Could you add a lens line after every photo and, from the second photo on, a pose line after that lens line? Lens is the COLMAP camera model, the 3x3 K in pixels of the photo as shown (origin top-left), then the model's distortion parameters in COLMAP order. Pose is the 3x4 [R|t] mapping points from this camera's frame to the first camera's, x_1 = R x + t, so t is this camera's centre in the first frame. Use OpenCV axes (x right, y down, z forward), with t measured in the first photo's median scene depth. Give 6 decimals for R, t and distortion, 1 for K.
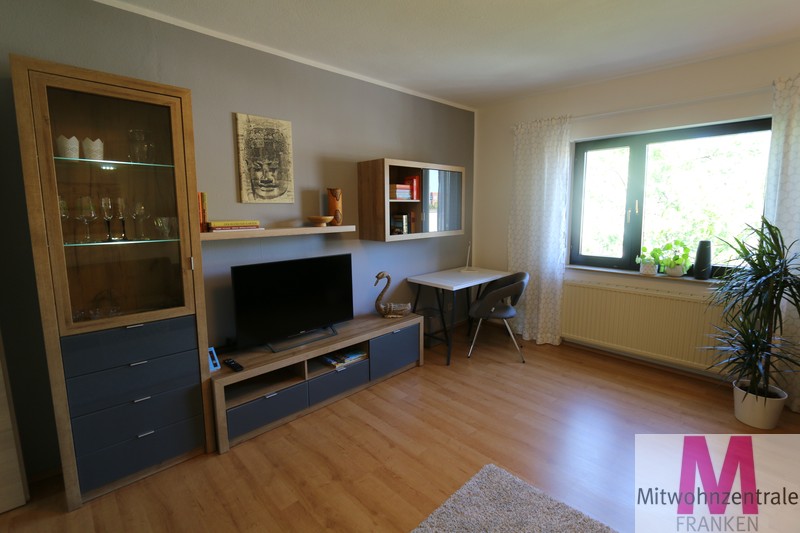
lens RADIAL K [[369.7, 0, 400.0], [0, 369.7, 266.5], [0, 0, 1]] dist [-0.000915, 0.000016]
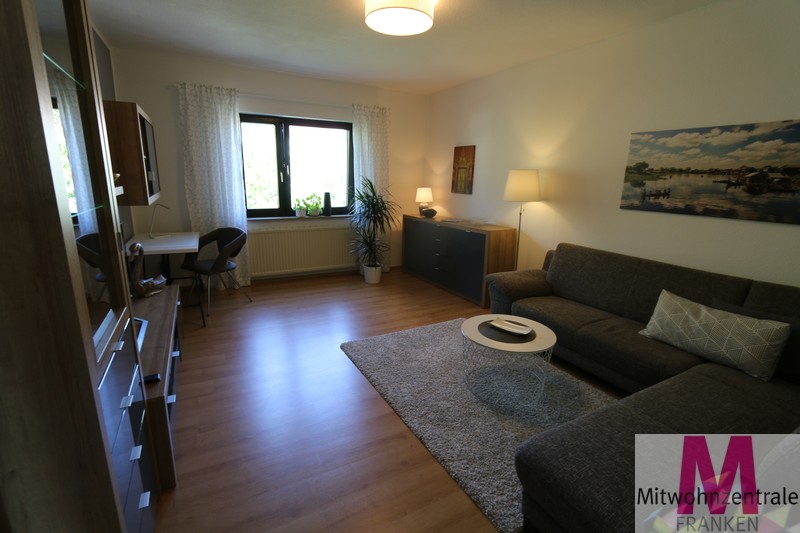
lens RADIAL K [[369.7, 0, 400.0], [0, 369.7, 266.5], [0, 0, 1]] dist [-0.000915, 0.000016]
pose [[0.277375, -0.218368, 0.935617, -0.666882], [0.124077, 0.973815, 0.190499, -0.019457], [-0.952716, 0.063249, 0.297206, 0.195573]]
